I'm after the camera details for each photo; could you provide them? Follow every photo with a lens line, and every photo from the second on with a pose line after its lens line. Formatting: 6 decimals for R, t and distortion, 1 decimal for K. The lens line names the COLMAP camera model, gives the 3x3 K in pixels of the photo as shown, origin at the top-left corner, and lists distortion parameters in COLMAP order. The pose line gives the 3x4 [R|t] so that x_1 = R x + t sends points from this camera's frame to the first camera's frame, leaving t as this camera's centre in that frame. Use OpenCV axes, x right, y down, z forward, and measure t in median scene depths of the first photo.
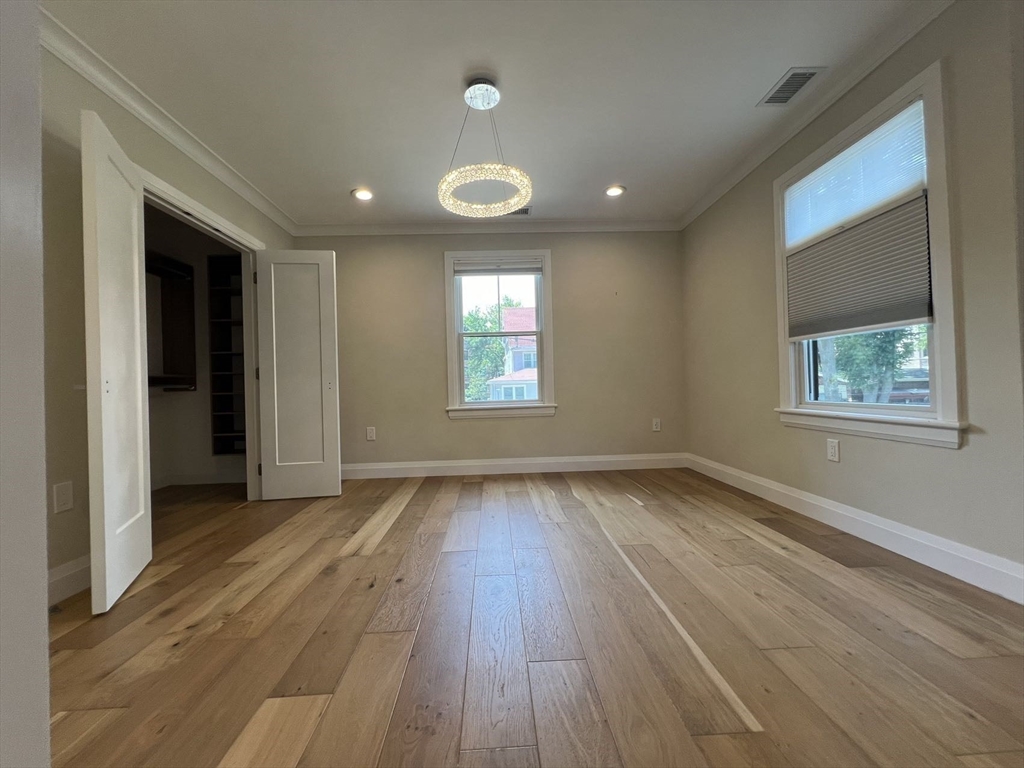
lens RADIAL K [[409.1, 0, 509.7], [0, 409.1, 381.8], [0, 0, 1]] dist [-0.001543, 0.000158]
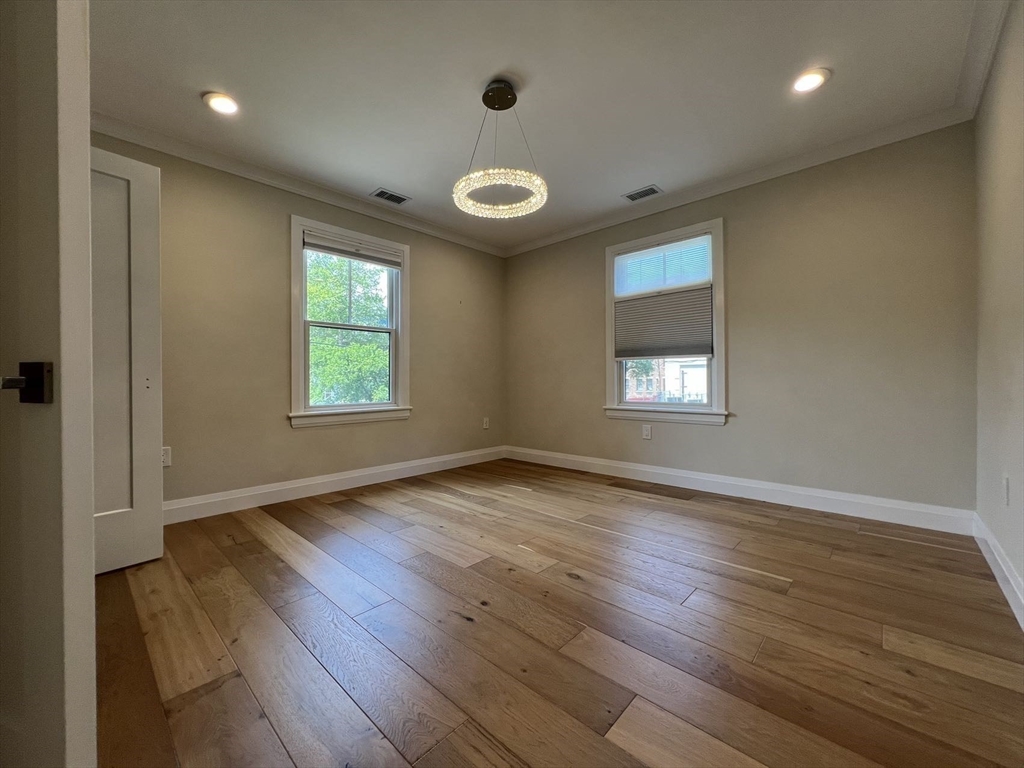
lens RADIAL K [[409.1, 0, 509.7], [0, 409.1, 381.8], [0, 0, 1]] dist [-0.001543, 0.000158]
pose [[0.712749, 0.023674, 0.701019, -0.602351], [-0.021783, 0.999695, -0.011613, 0.003186], [-0.701081, -0.006993, 0.713048, 0.220356]]
